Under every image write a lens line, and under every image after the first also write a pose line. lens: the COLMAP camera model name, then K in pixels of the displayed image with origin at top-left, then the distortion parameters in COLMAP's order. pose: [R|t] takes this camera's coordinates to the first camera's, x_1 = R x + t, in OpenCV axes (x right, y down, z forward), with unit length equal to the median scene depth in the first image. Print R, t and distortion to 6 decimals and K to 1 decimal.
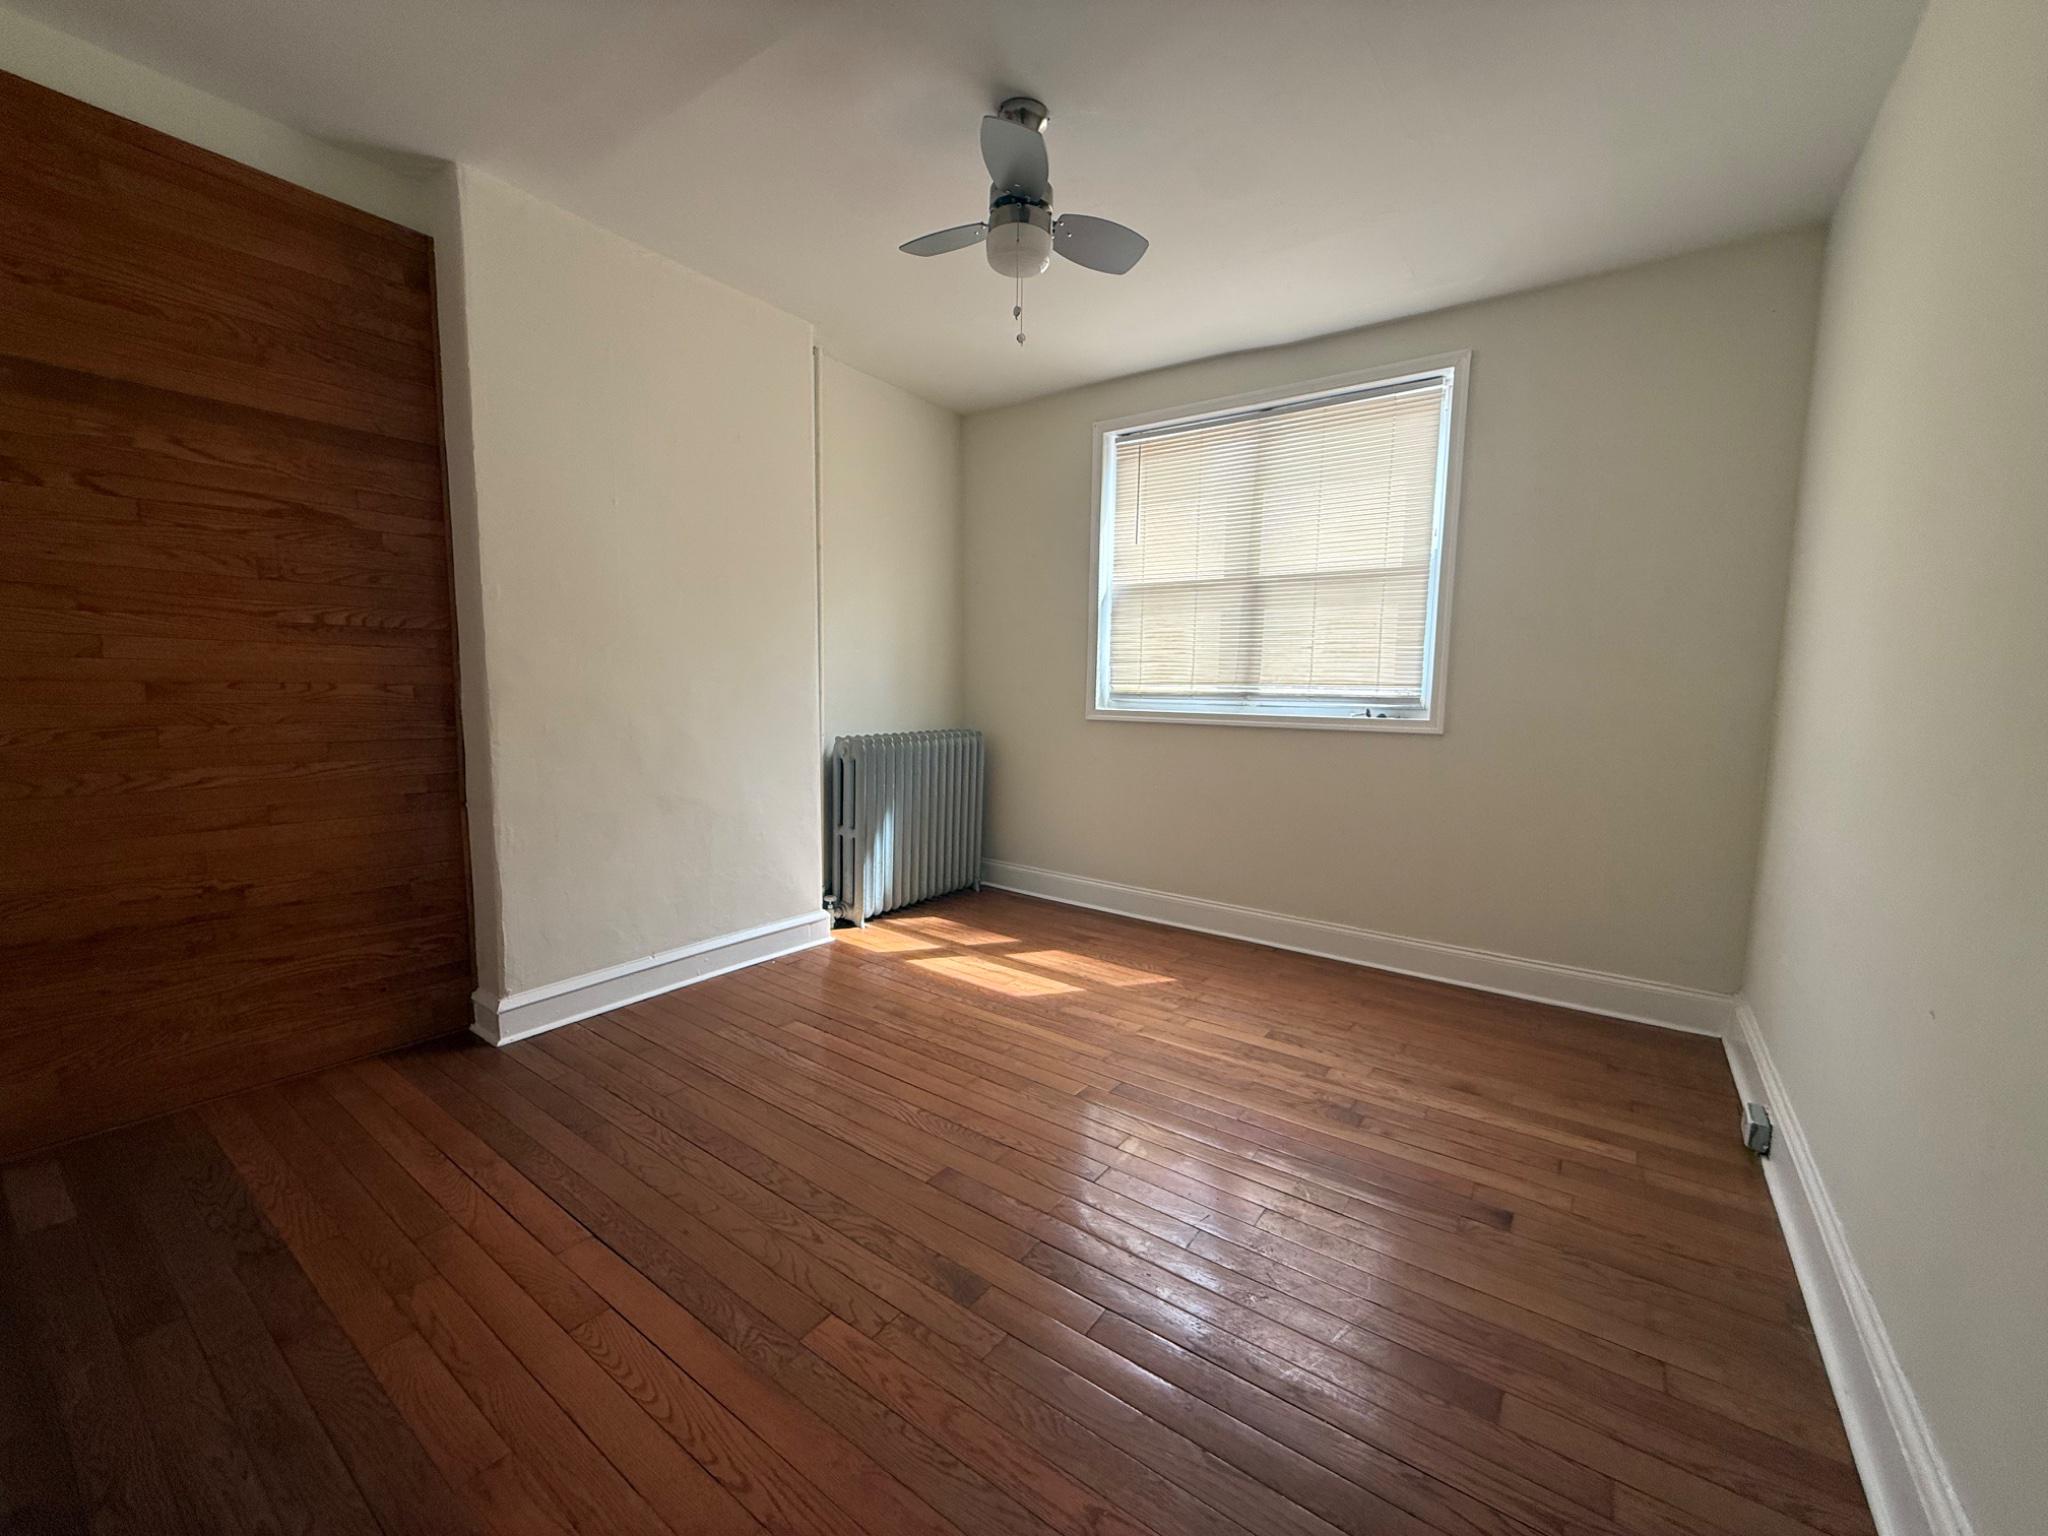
lens RADIAL K [[818.0, 0, 1017.9], [0, 818.0, 772.7], [0, 0, 1]] dist [-0.000056, -0.000194]
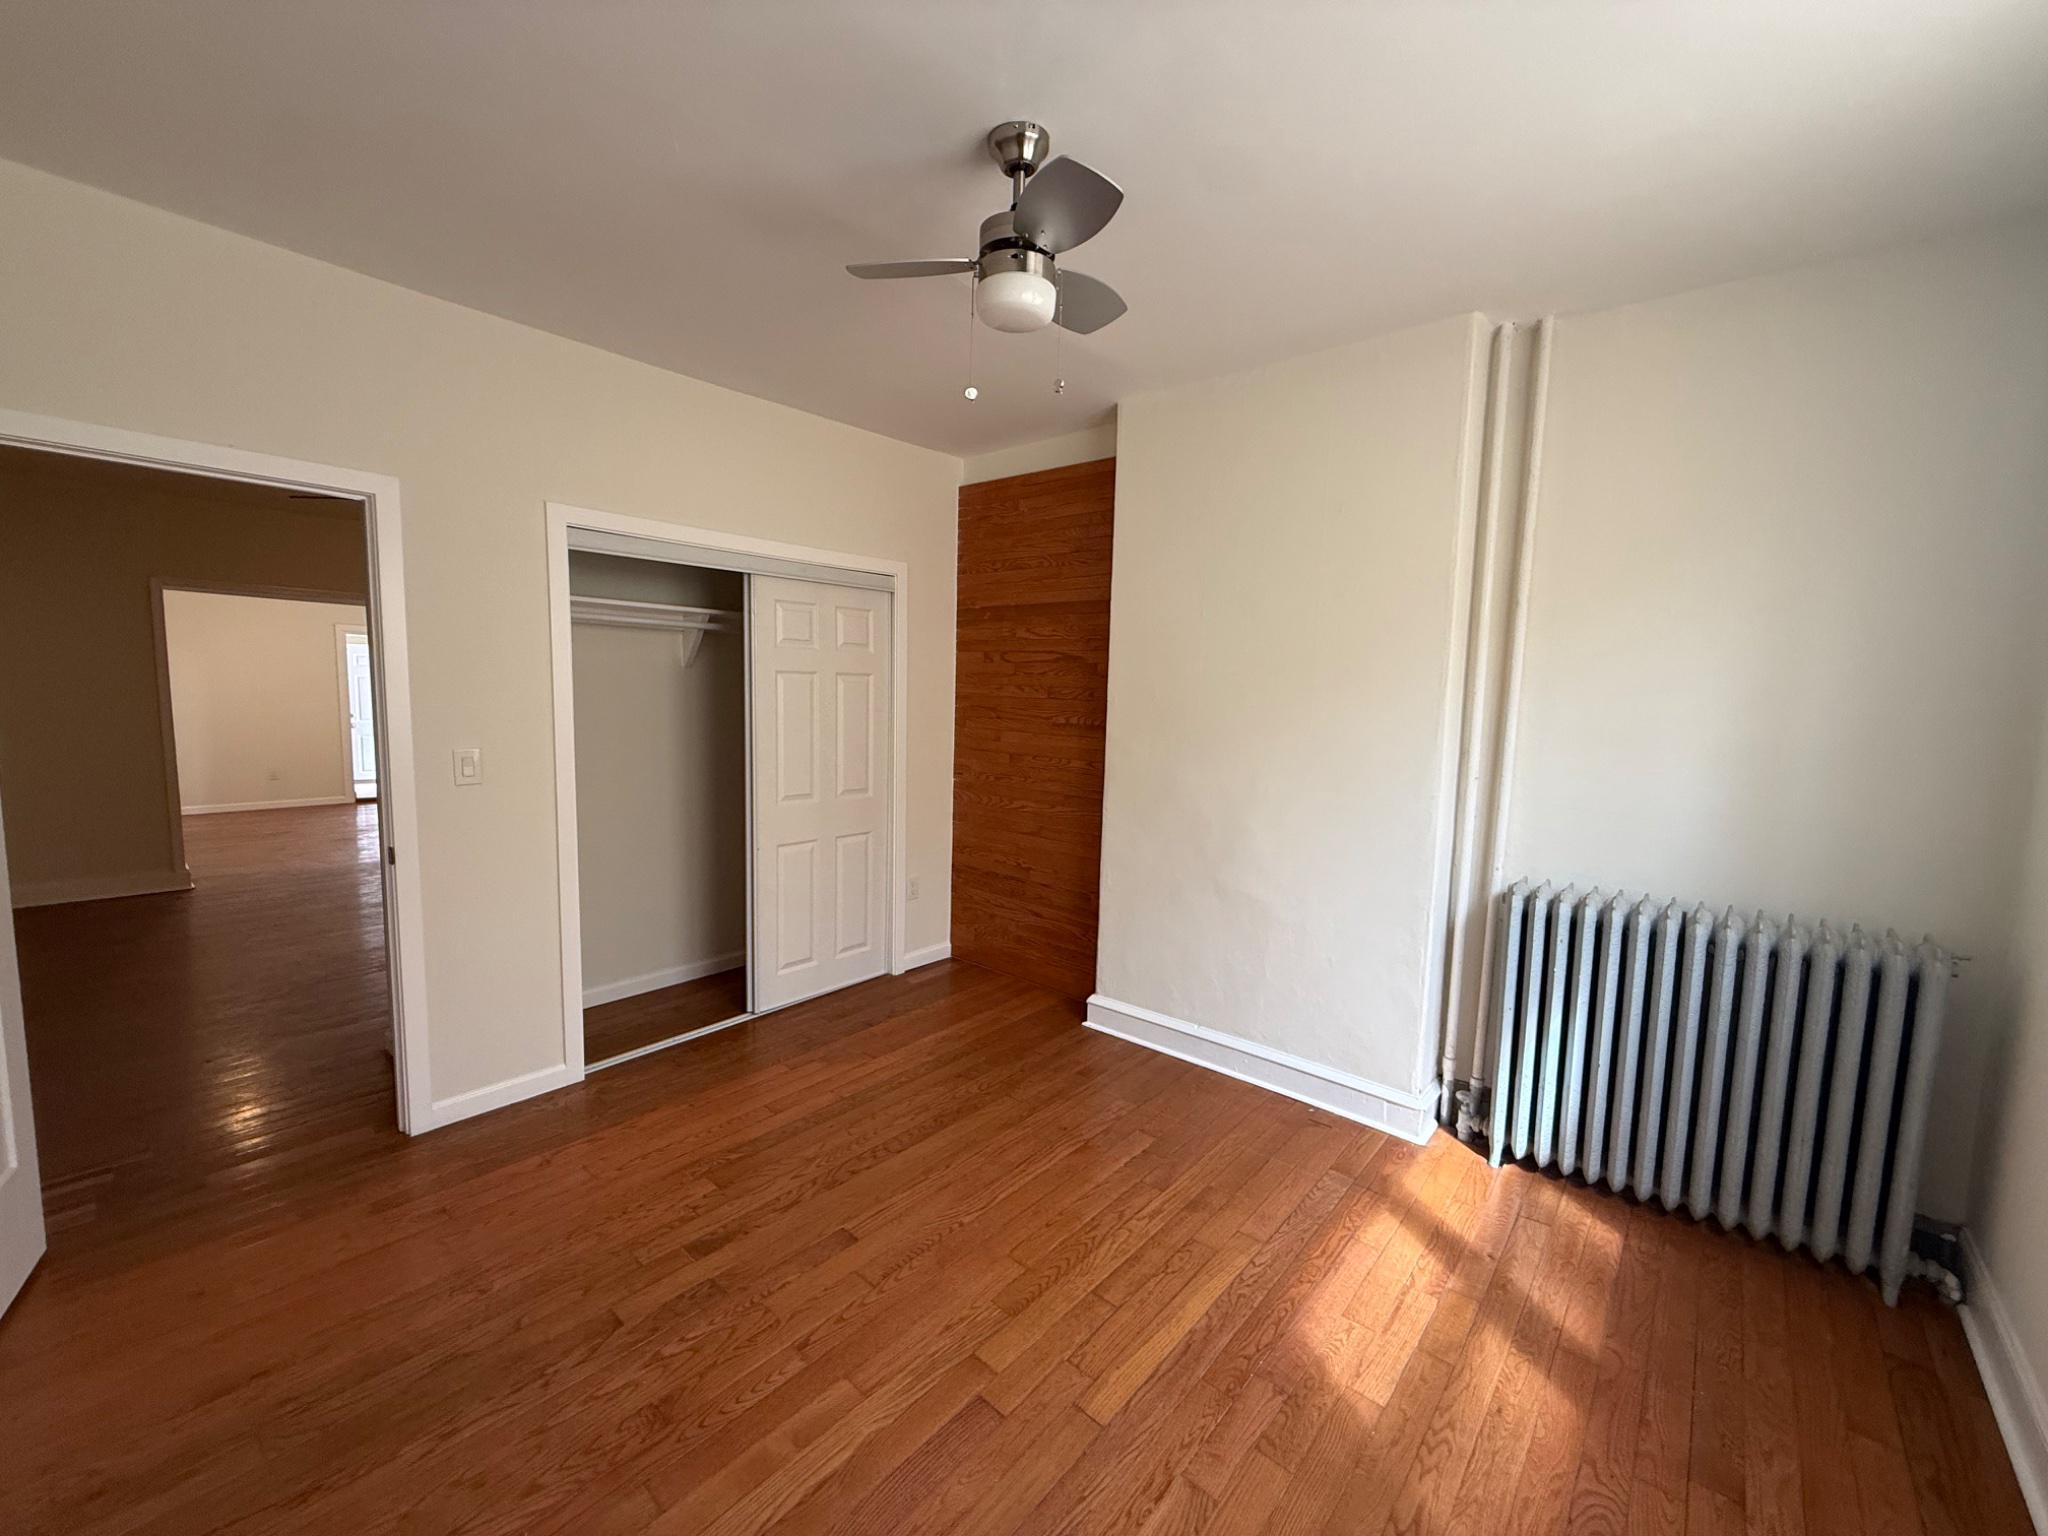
lens RADIAL K [[818.0, 0, 1017.9], [0, 818.0, 772.7], [0, 0, 1]] dist [-0.000056, -0.000194]
pose [[-0.085453, 0.086152, -0.992610, 0.774540], [-0.135323, 0.986019, 0.097230, -0.224104], [0.987110, 0.142632, -0.072600, 1.004460]]
